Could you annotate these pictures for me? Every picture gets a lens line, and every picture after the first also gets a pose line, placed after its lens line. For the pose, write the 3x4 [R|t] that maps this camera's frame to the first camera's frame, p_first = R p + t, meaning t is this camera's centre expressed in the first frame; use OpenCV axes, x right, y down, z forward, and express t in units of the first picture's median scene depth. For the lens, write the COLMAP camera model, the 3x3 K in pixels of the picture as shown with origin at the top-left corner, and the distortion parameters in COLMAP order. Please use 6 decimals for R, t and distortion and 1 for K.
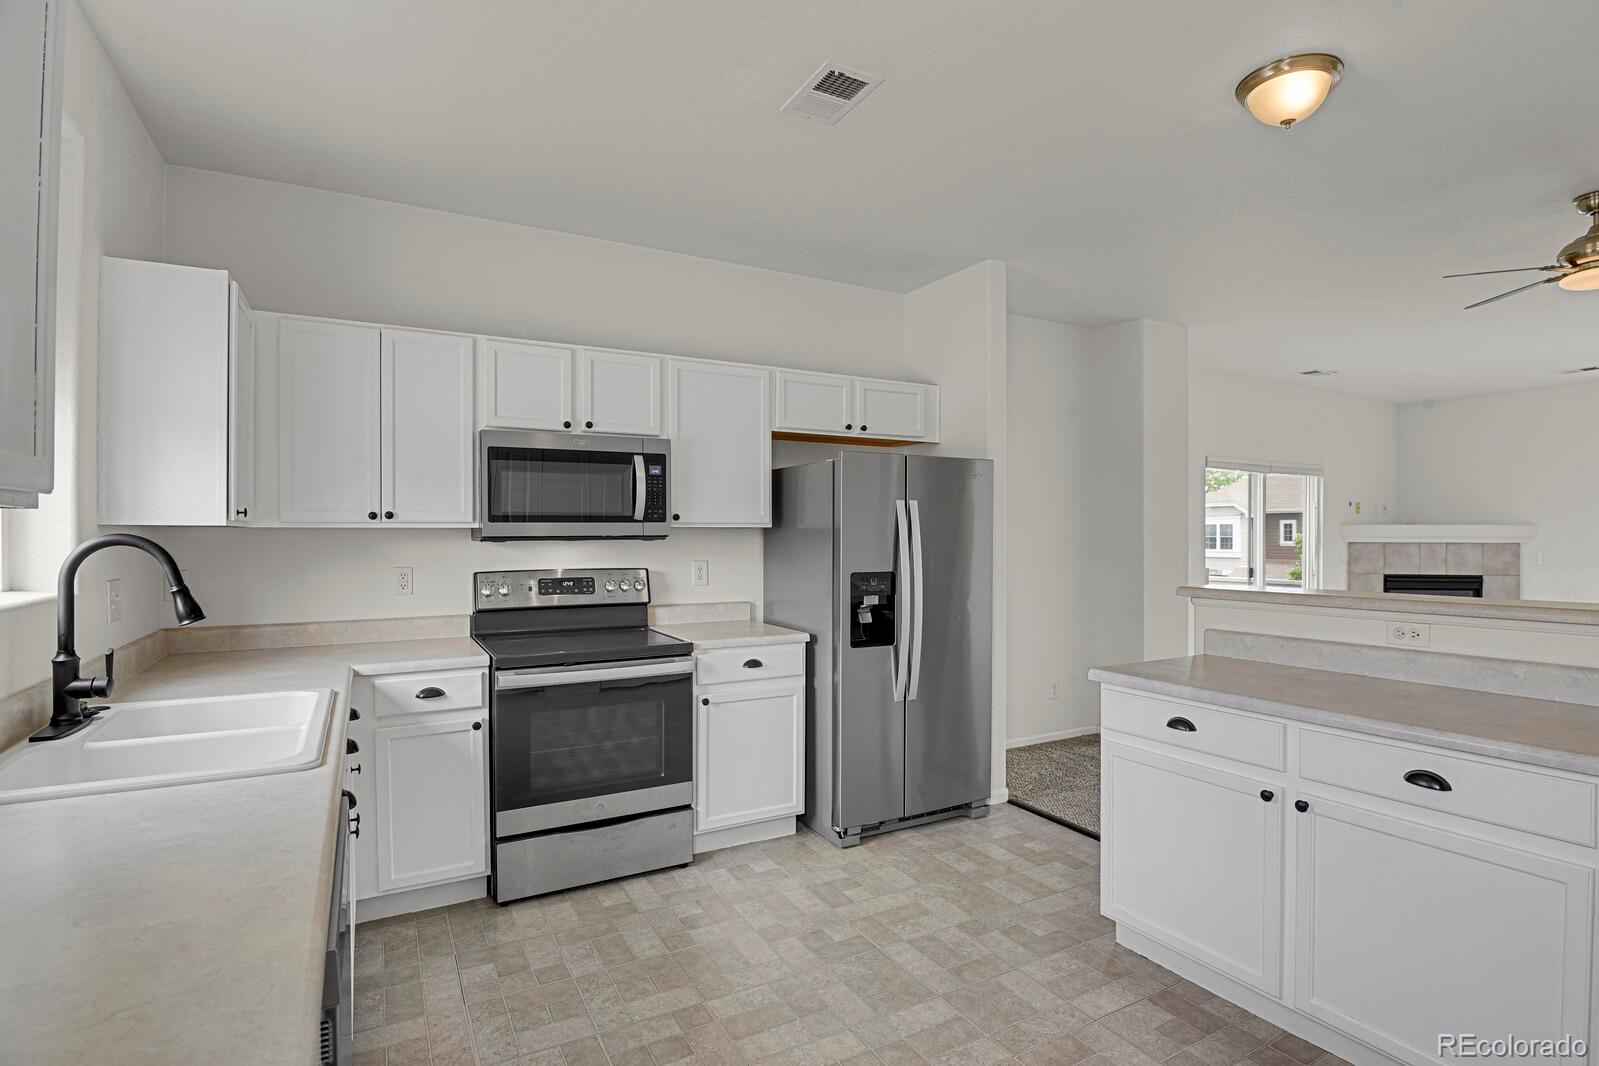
lens RADIAL K [[781.1, 0, 809.3], [0, 781.1, 538.1], [0, 0, 1]] dist [-0.023354, -0.003832]
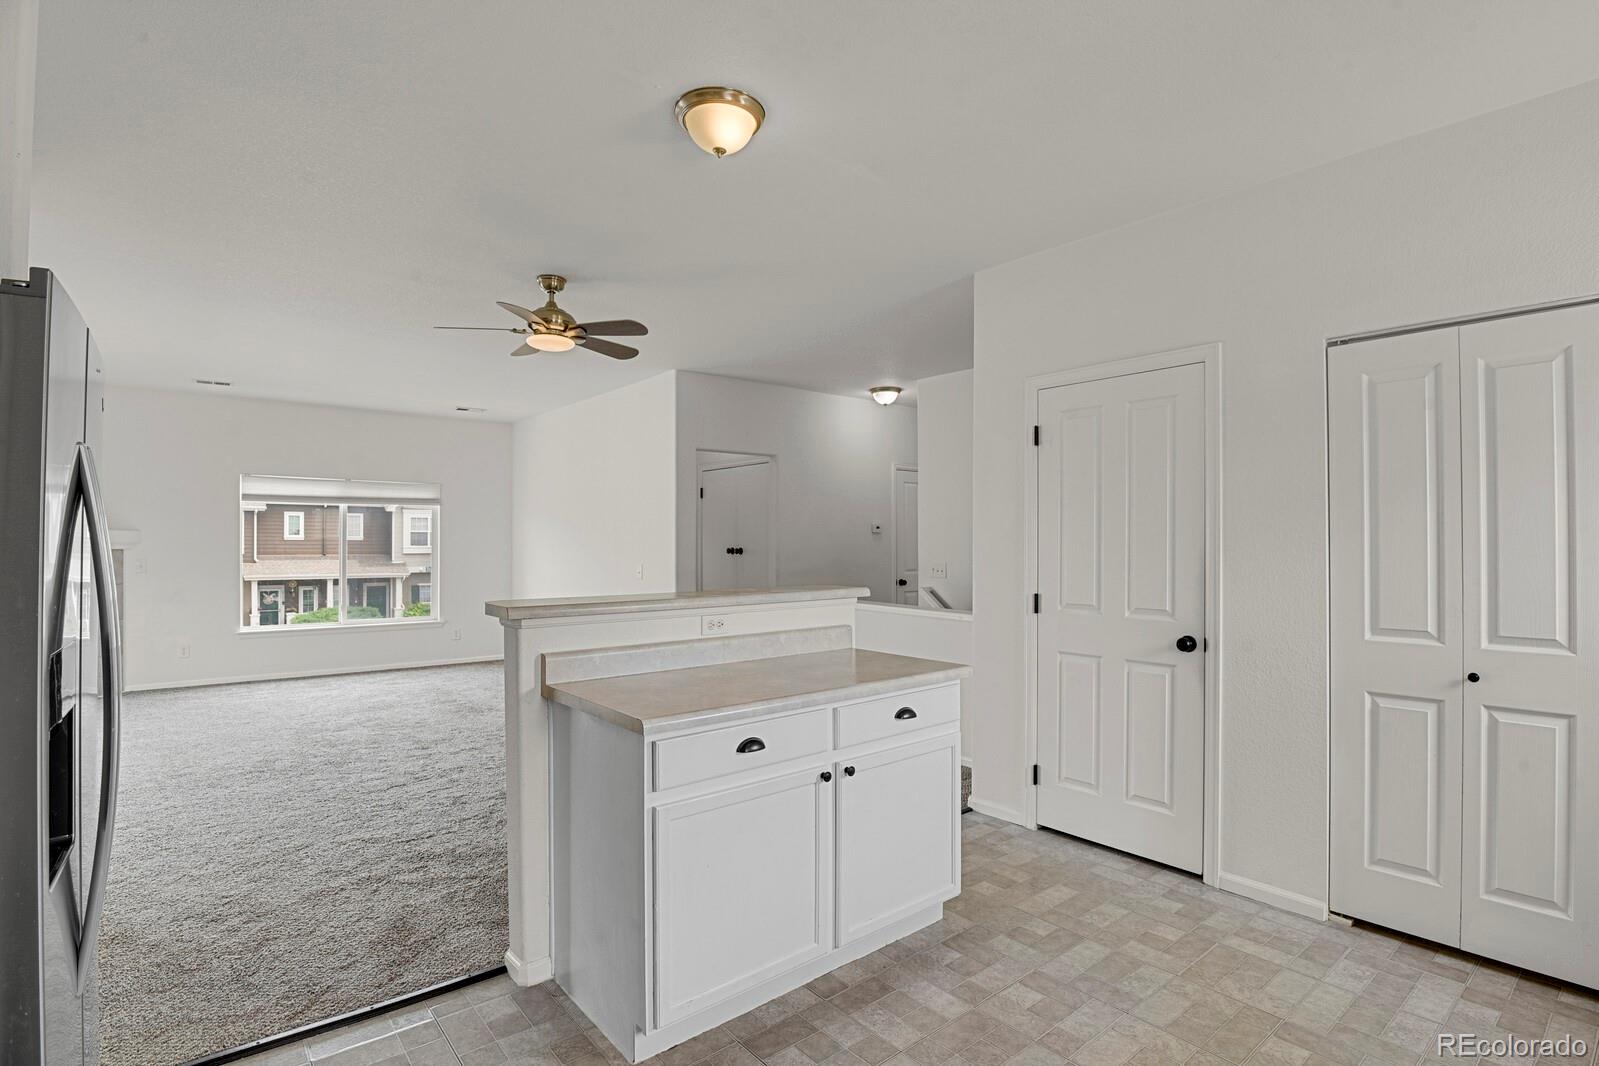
lens RADIAL K [[781.1, 0, 809.4], [0, 781.1, 539.9], [0, 0, 1]] dist [-0.023354, -0.003832]
pose [[-0.192879, 0.004615, 0.981212, -0.294003], [-0.005029, 0.999971, -0.005692, -0.005790], [-0.981210, -0.006033, -0.192851, 0.739726]]
